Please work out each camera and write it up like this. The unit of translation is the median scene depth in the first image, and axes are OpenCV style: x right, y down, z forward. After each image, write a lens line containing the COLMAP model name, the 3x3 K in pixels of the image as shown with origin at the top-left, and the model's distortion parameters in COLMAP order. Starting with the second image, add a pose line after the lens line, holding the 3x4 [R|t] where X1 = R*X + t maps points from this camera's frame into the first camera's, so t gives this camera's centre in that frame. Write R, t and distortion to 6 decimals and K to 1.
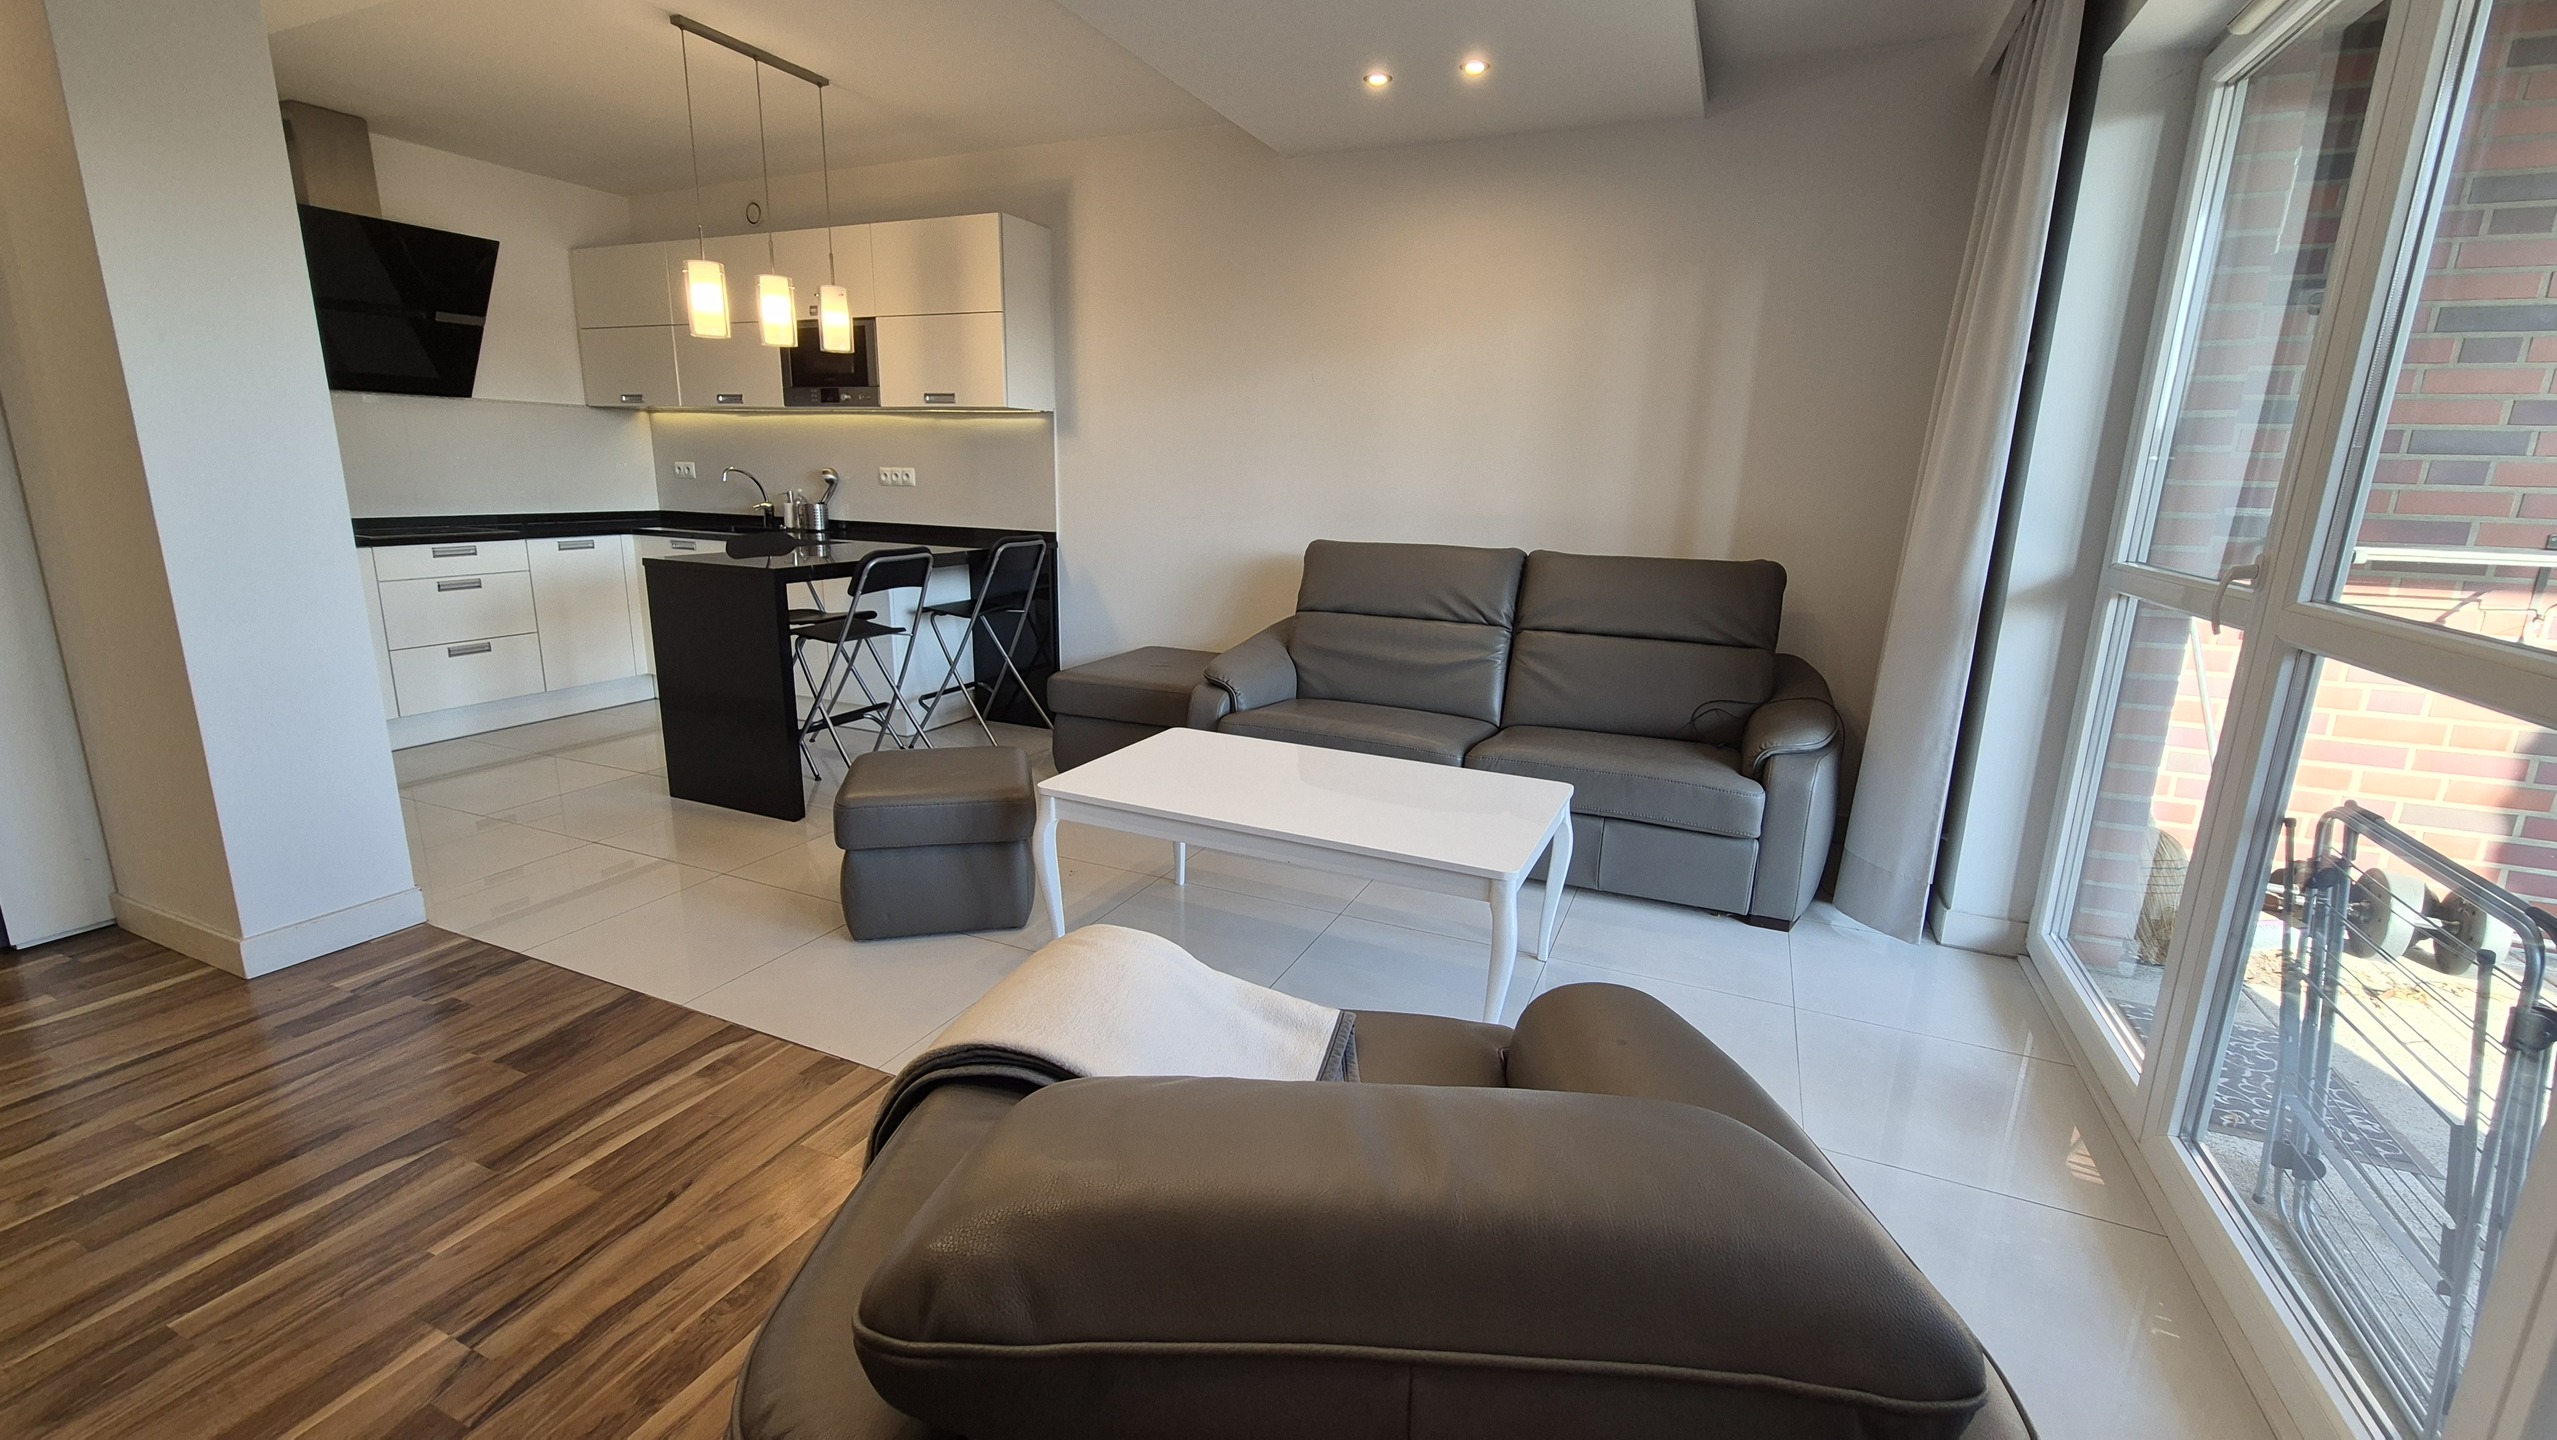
lens RADIAL K [[1047.6, 0, 1276.2], [0, 1047.6, 703.3], [0, 0, 1]] dist [0.001497, -0.000397]
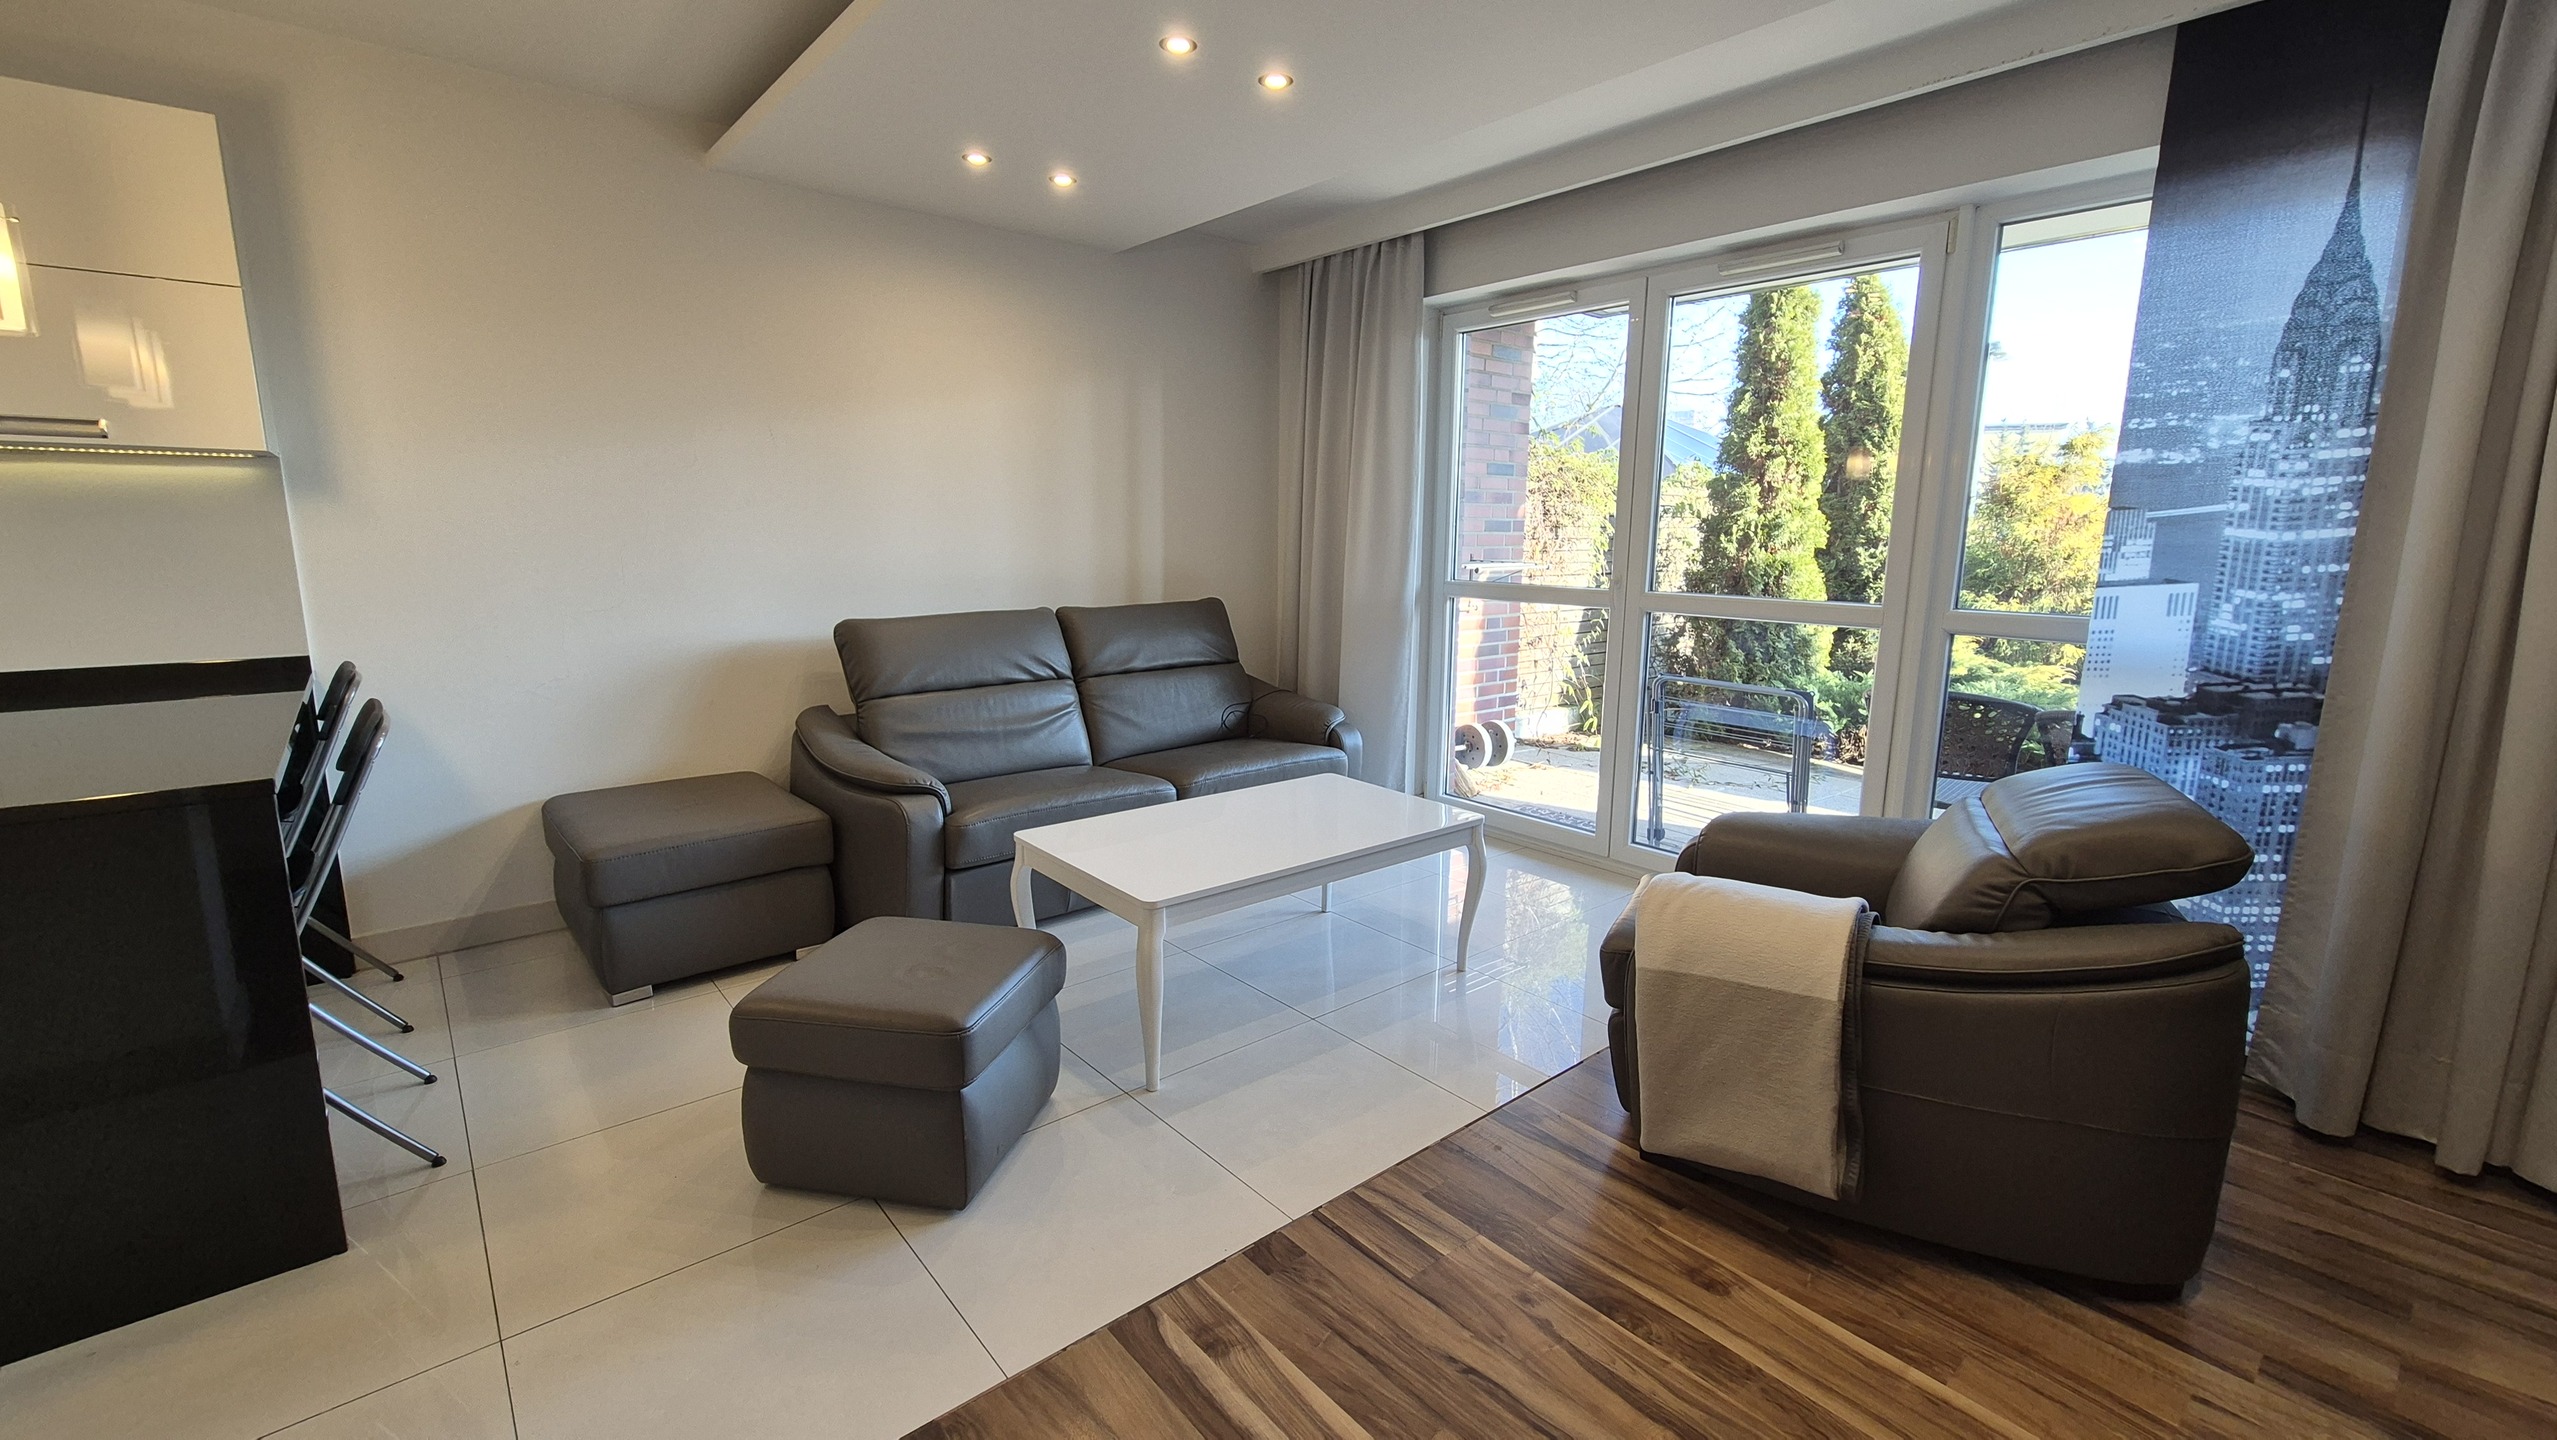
lens RADIAL K [[1047.6, 0, 1274.8], [0, 1047.6, 703.9], [0, 0, 1]] dist [0.001497, -0.000397]
pose [[0.434932, -0.174011, 0.883490, -0.528925], [0.200790, 0.975188, 0.093225, -0.085447], [-0.877791, 0.136849, 0.459081, 0.251320]]
